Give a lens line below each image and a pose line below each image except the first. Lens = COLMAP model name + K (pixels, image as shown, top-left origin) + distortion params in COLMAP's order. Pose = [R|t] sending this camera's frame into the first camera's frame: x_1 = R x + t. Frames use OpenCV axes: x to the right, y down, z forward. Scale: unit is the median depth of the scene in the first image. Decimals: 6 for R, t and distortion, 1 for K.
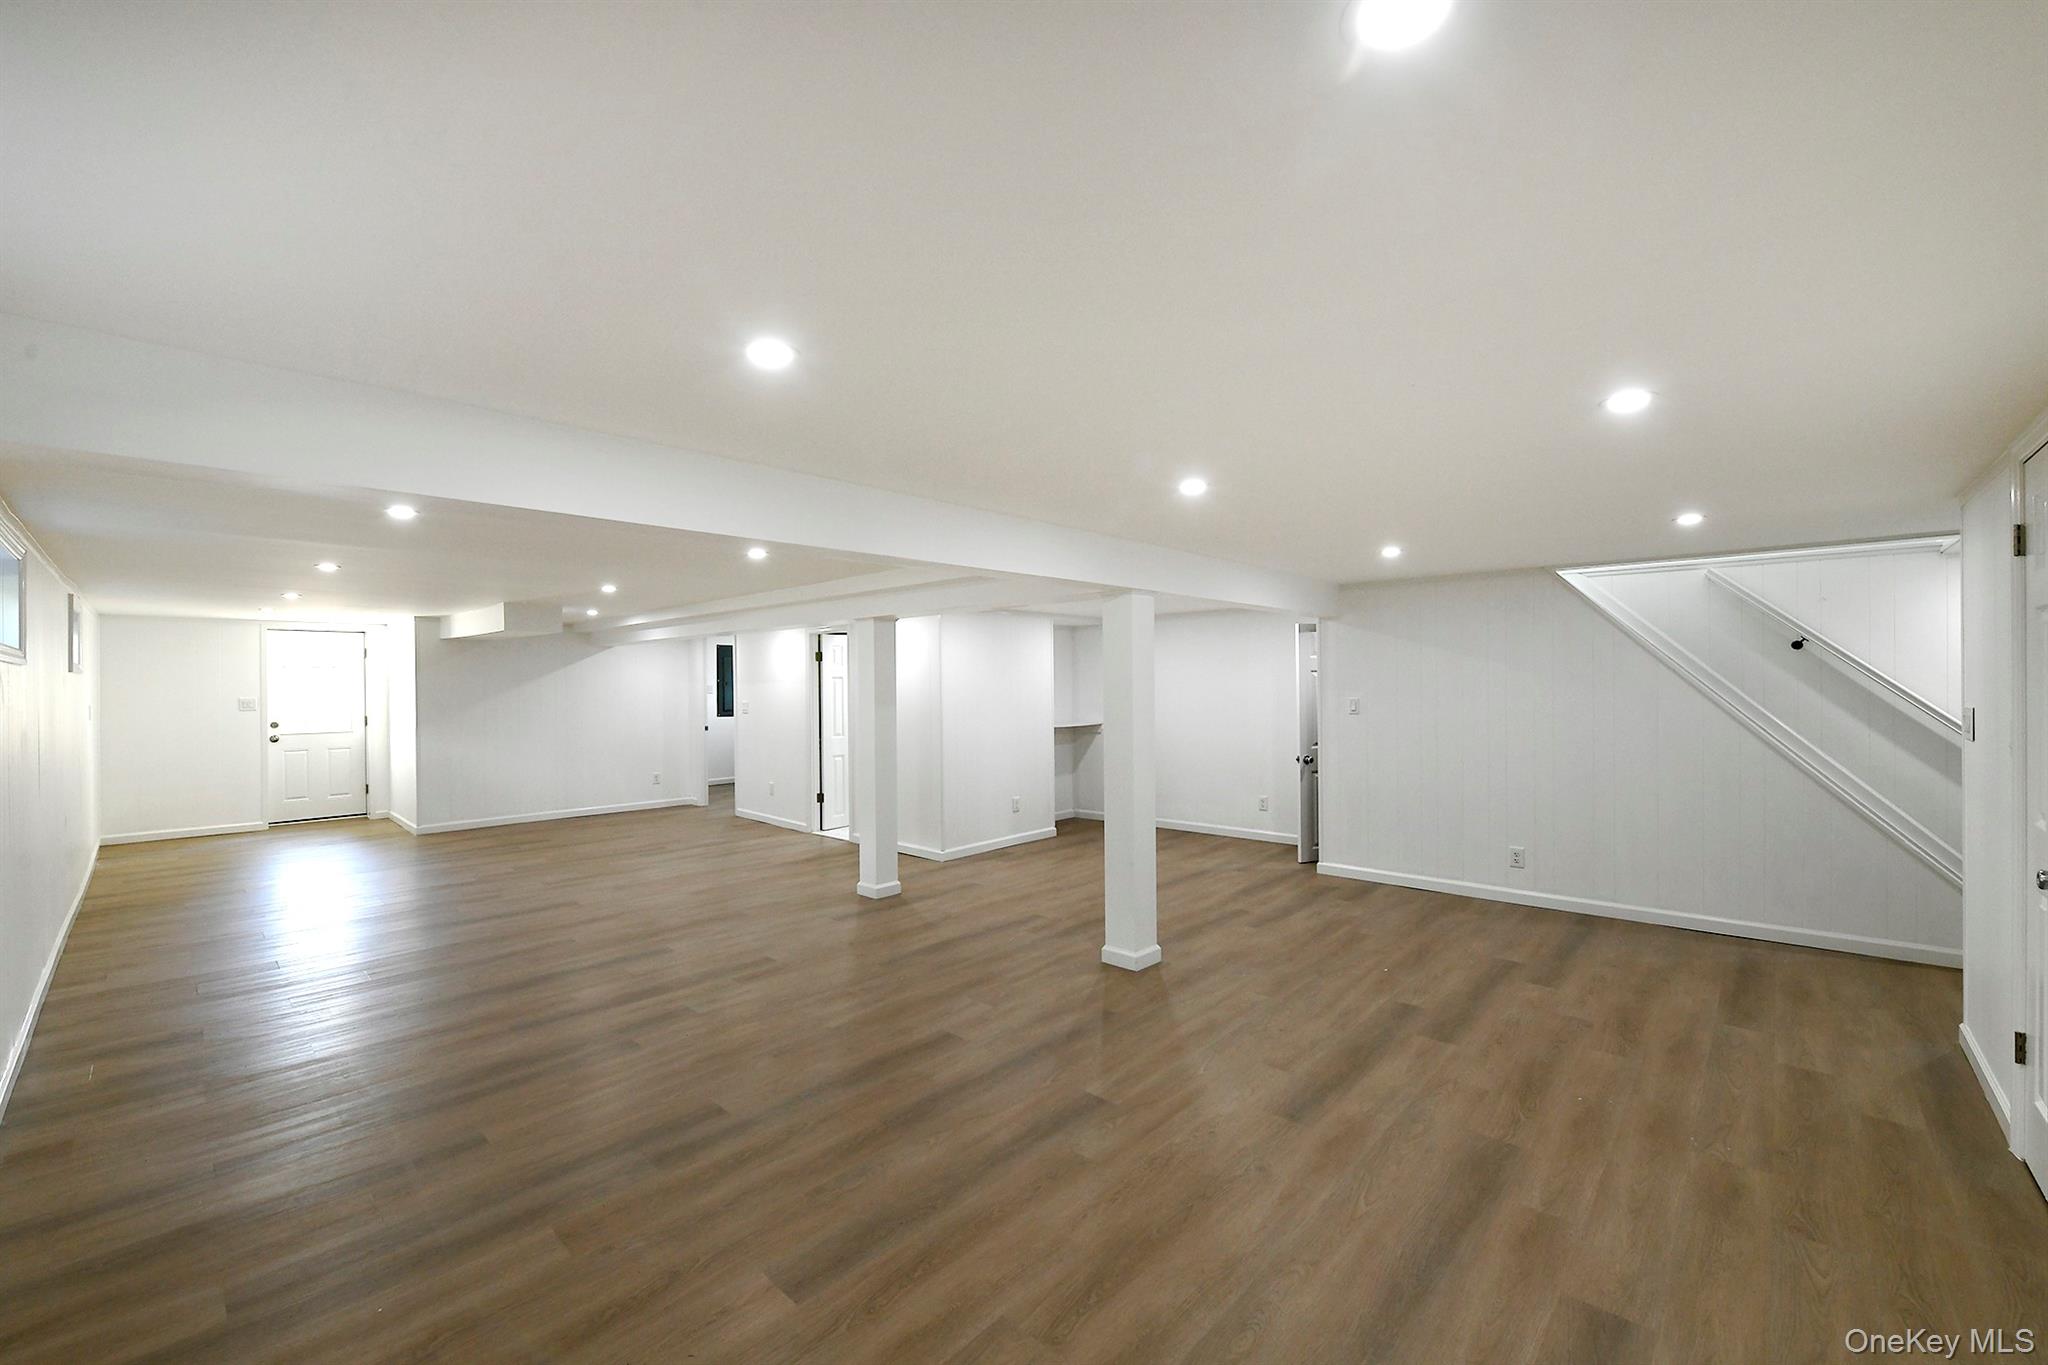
lens RADIAL K [[805.1, 0, 1021.5], [0, 805.1, 689.4], [0, 0, 1]] dist [-0.007611, -0.000160]
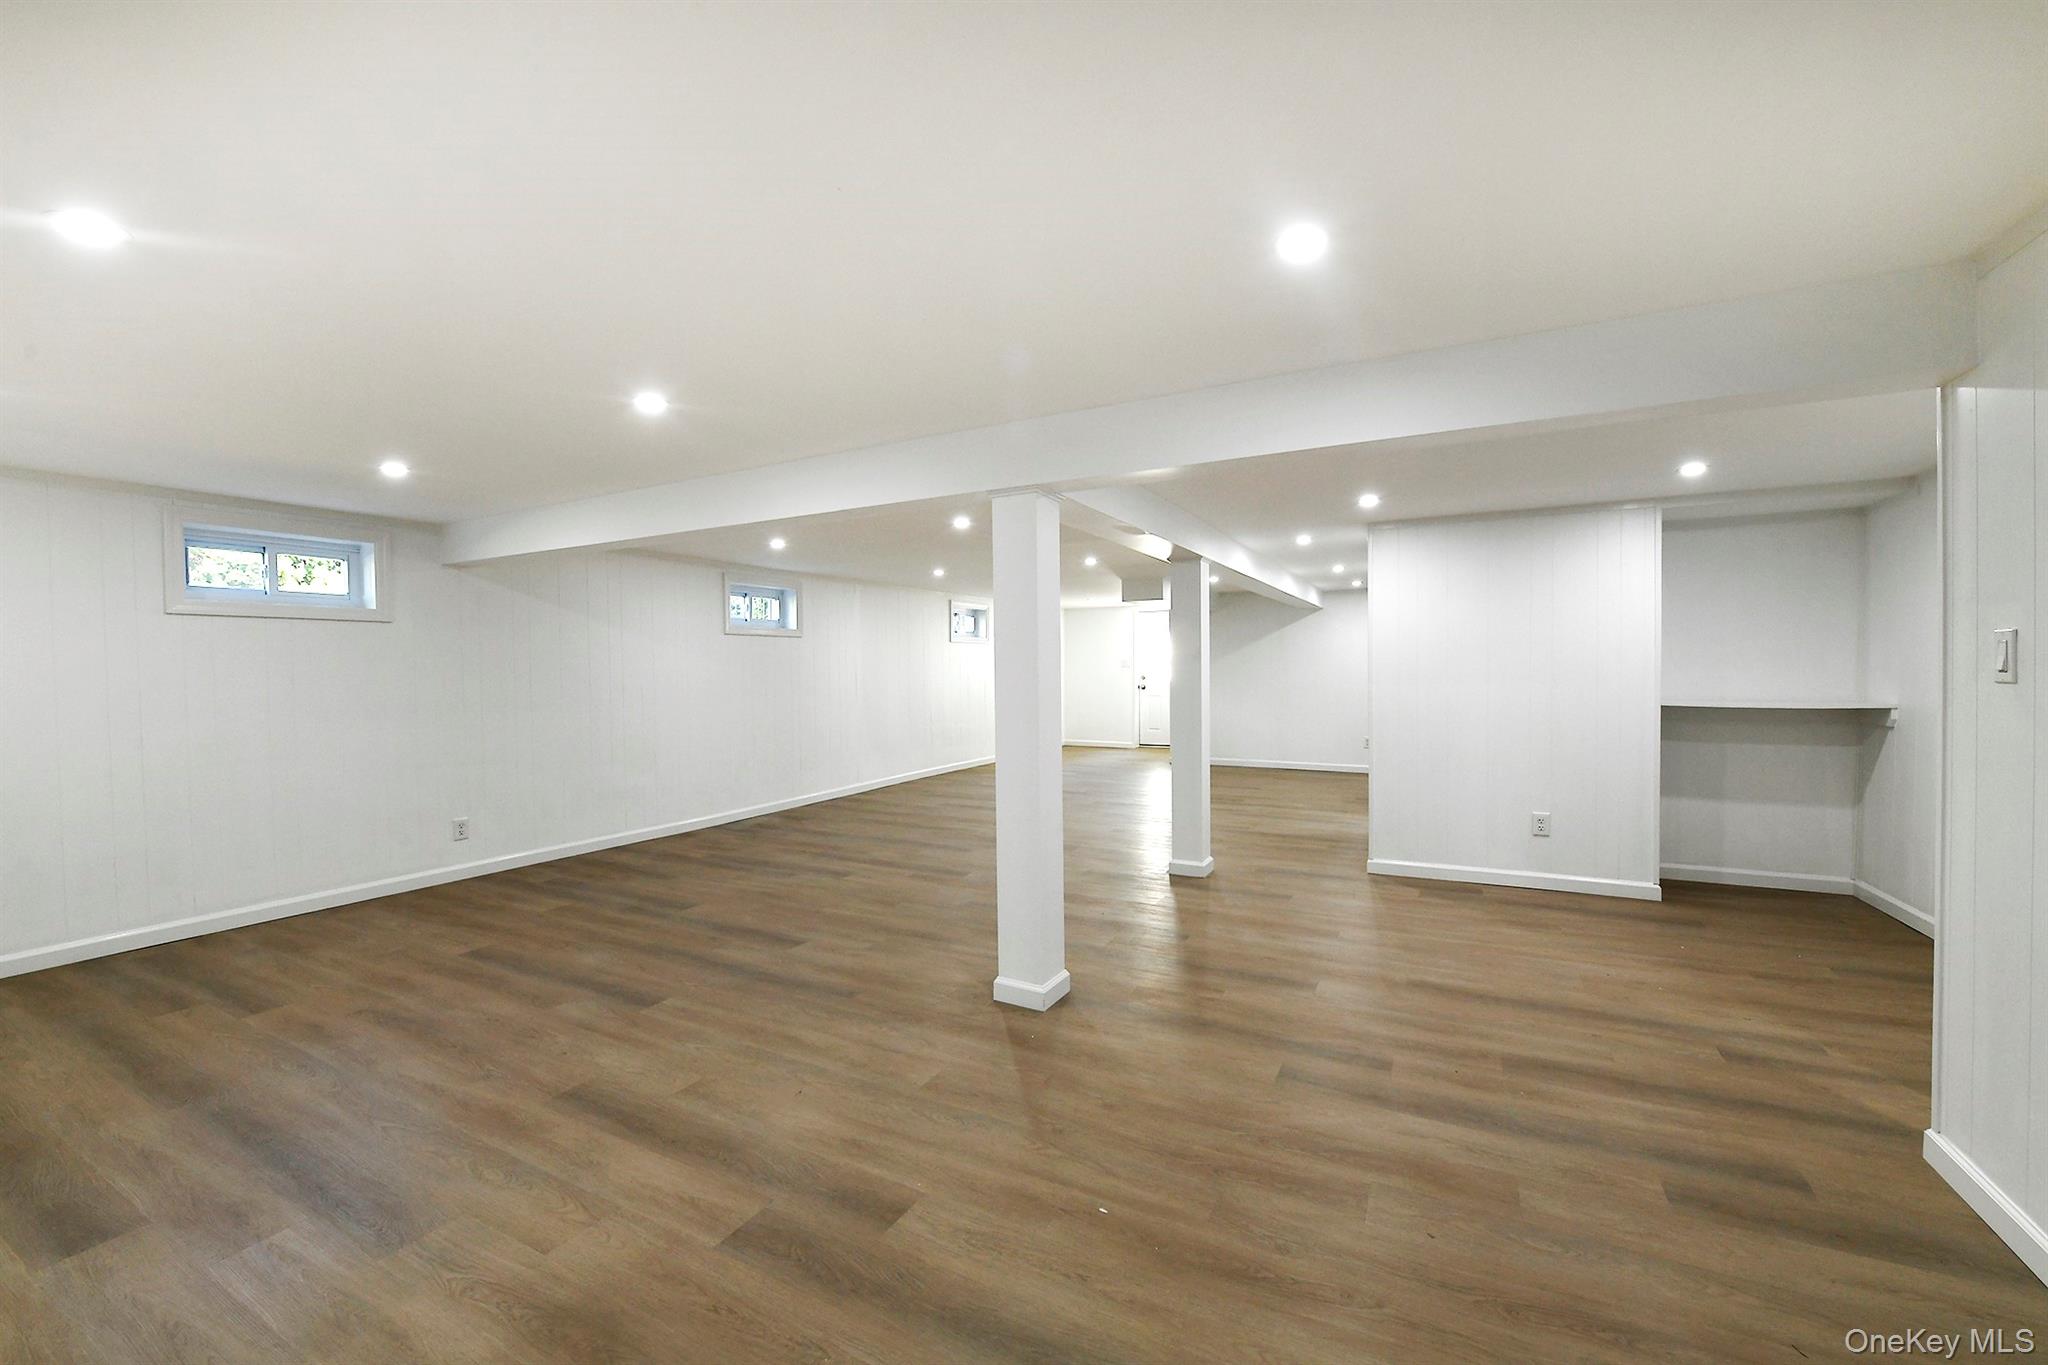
lens RADIAL K [[805.1, 0, 1021.5], [0, 805.1, 689.4], [0, 0, 1]] dist [-0.007611, -0.000160]
pose [[0.262050, 0.033299, -0.964480, 1.096650], [0.001310, 0.999391, 0.034860, 0.038989], [0.965054, -0.010398, 0.261846, 1.042161]]
